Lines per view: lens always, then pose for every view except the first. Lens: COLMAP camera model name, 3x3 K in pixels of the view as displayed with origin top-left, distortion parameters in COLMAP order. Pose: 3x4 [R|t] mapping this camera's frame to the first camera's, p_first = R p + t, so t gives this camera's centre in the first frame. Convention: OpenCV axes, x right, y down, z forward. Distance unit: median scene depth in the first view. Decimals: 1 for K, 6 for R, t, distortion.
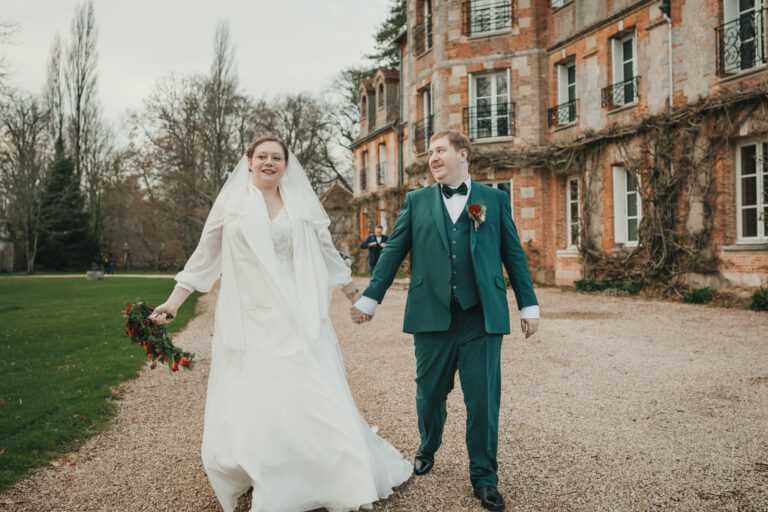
lens RADIAL K [[783.0, 0, 384.0], [0, 783.0, 256.0], [0, 0, 1]] dist [-0.003315, 0.019489]
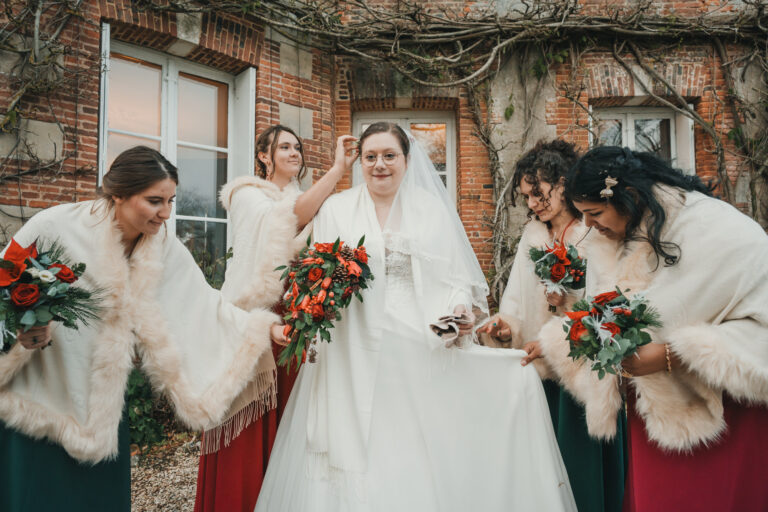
lens RADIAL K [[535.7, 0, 384.0], [0, 535.7, 256.0], [0, 0, 1]] dist [-0.045559, 0.064855]
pose [[0.323462, 0.058949, 0.944403, -0.019307], [-0.003432, 0.998124, -0.061126, -0.009443], [-0.946235, 0.016530, 0.323058, 0.896135]]
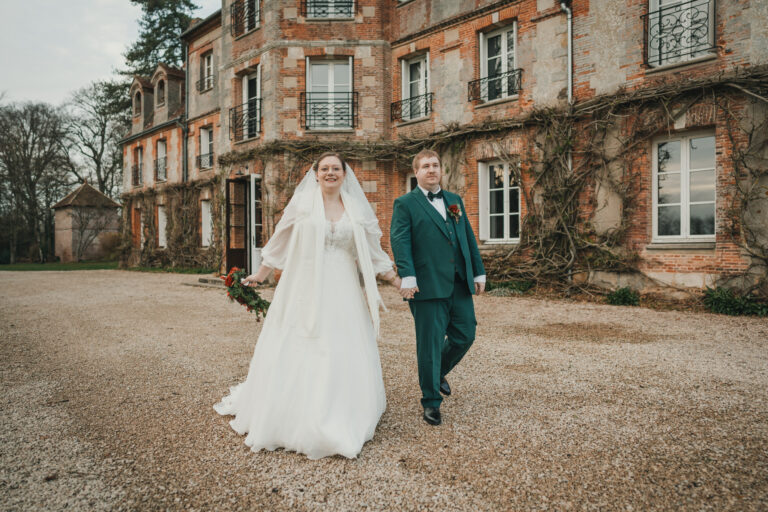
lens RADIAL K [[535.7, 0, 384.0], [0, 535.7, 256.0], [0, 0, 1]] dist [-0.045559, 0.064855]
pose [[0.883332, 0.003764, 0.468733, -0.111950], [-0.007936, 0.999945, 0.006926, -0.000205], [-0.468681, -0.009838, 0.883313, 0.408443]]
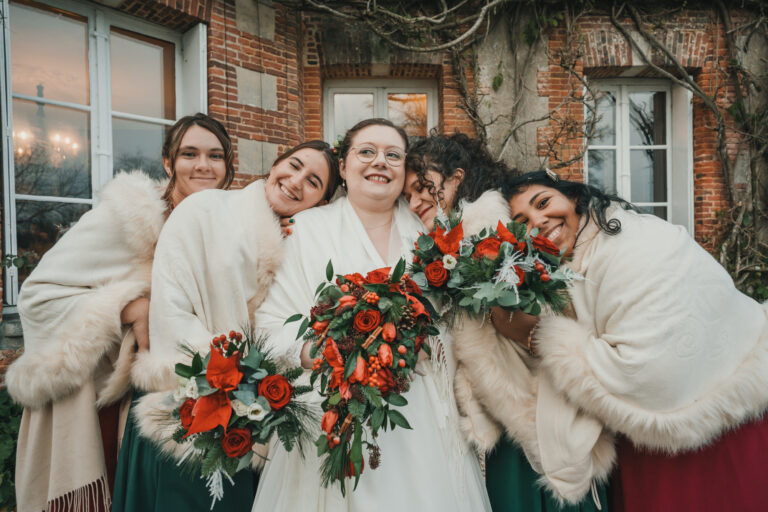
lens RADIAL K [[535.7, 0, 384.0], [0, 535.7, 256.0], [0, 0, 1]] dist [-0.045559, 0.064855]
pose [[0.271185, 0.007941, 0.962494, 0.003202], [0.002120, 0.999959, -0.008848, -0.016982], [-0.962525, 0.004440, 0.271157, 0.905753]]
